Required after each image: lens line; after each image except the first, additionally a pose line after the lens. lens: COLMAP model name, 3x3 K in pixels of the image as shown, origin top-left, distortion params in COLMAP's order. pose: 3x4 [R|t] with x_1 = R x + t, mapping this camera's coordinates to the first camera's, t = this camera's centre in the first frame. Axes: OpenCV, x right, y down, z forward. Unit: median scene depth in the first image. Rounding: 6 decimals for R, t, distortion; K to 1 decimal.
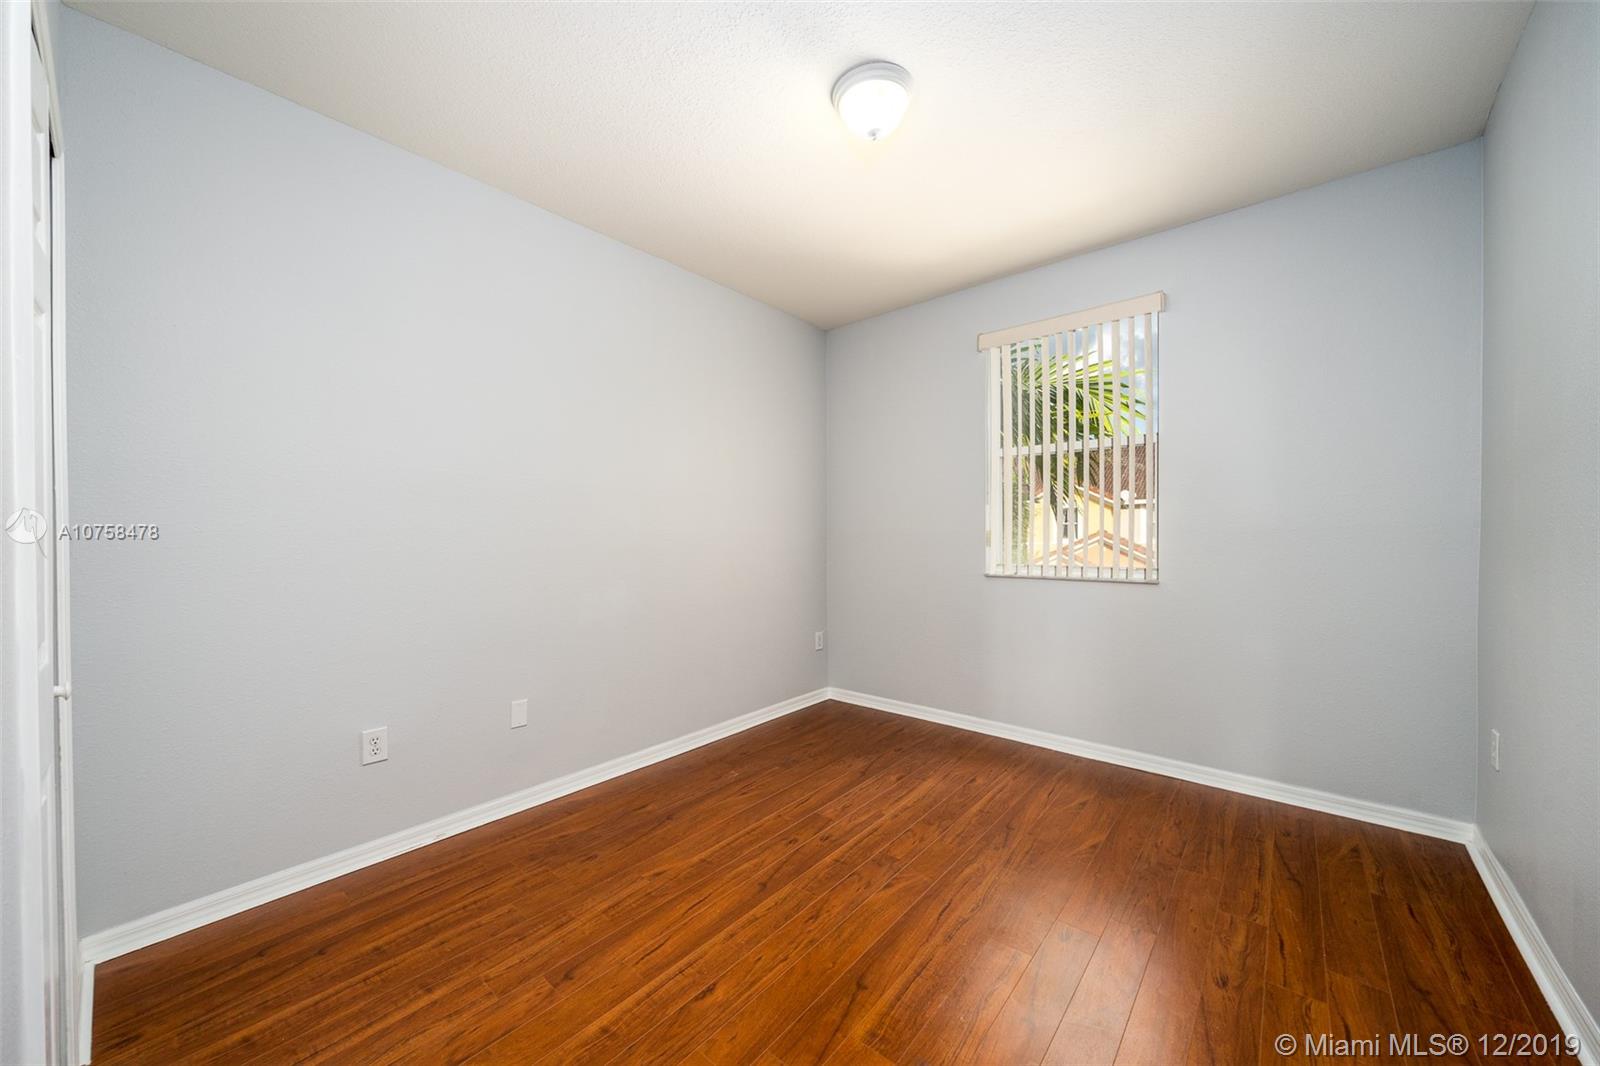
lens RADIAL K [[586.4, 0, 799.8], [0, 586.4, 532.9], [0, 0, 1]] dist [0.000456, -0.000016]
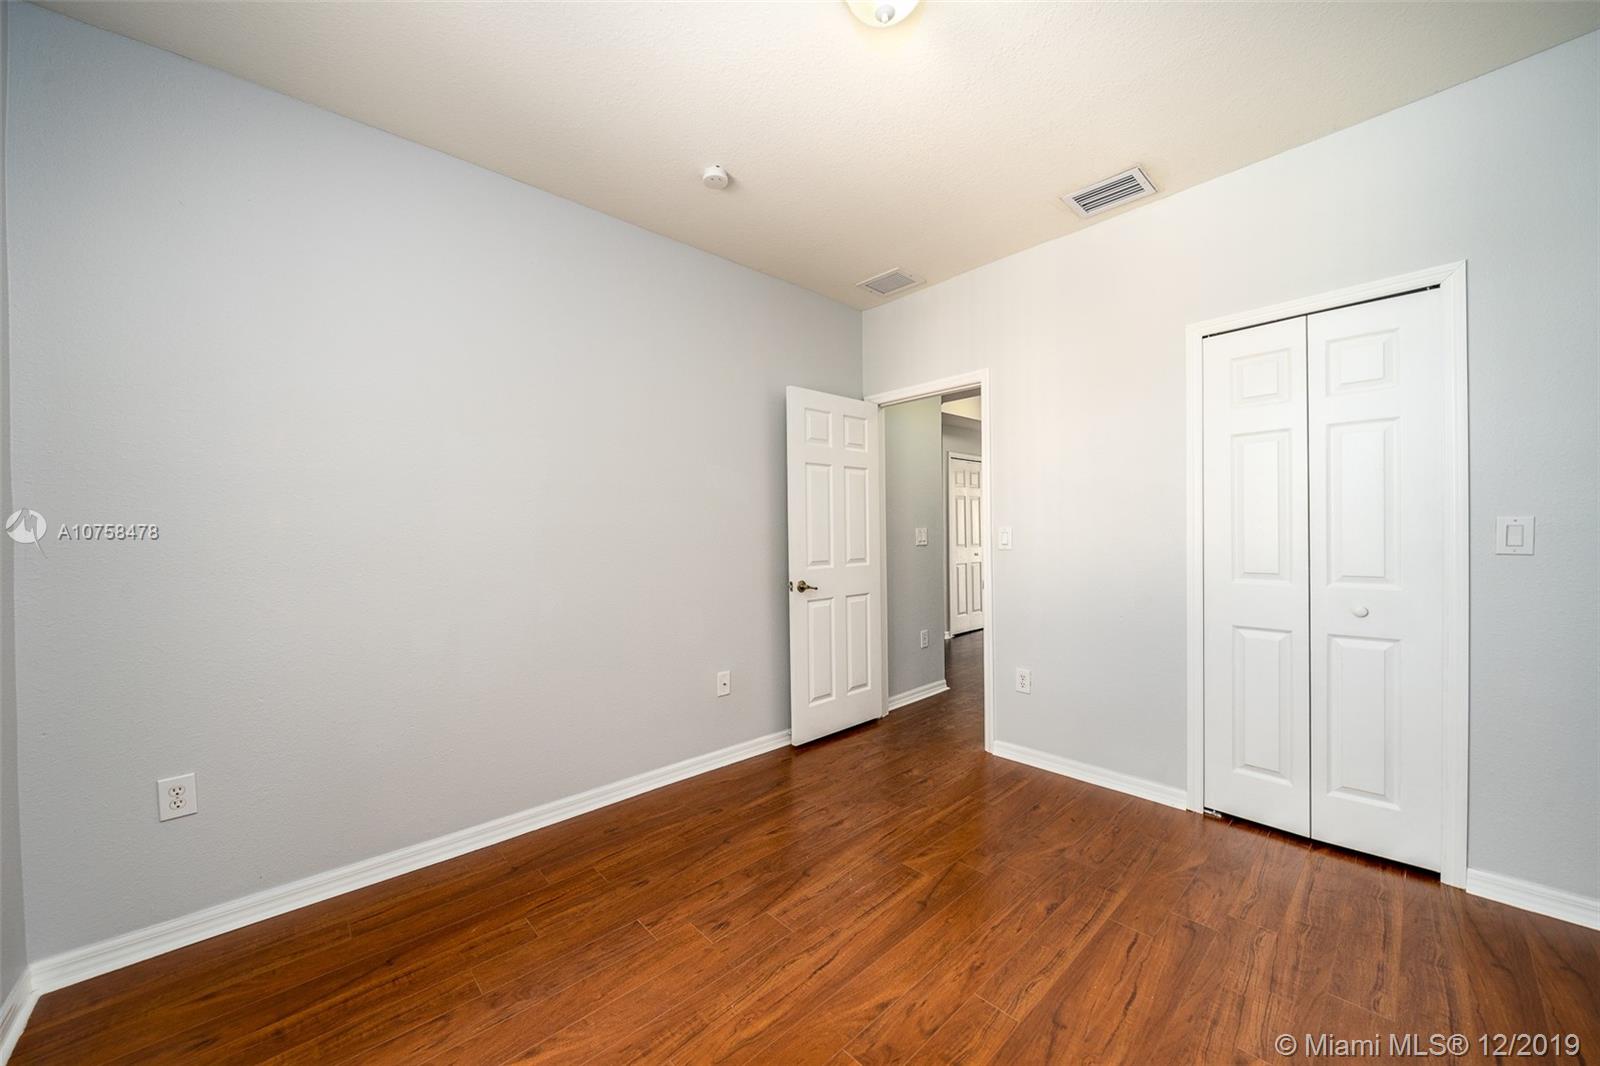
lens RADIAL K [[586.4, 0, 800.3], [0, 586.4, 536.6], [0, 0, 1]] dist [0.000456, -0.000016]
pose [[-0.992547, 0.015875, 0.120821, 0.177048], [0.016862, 0.999832, 0.007153, -0.007867], [-0.120688, 0.009137, -0.992648, 2.002058]]
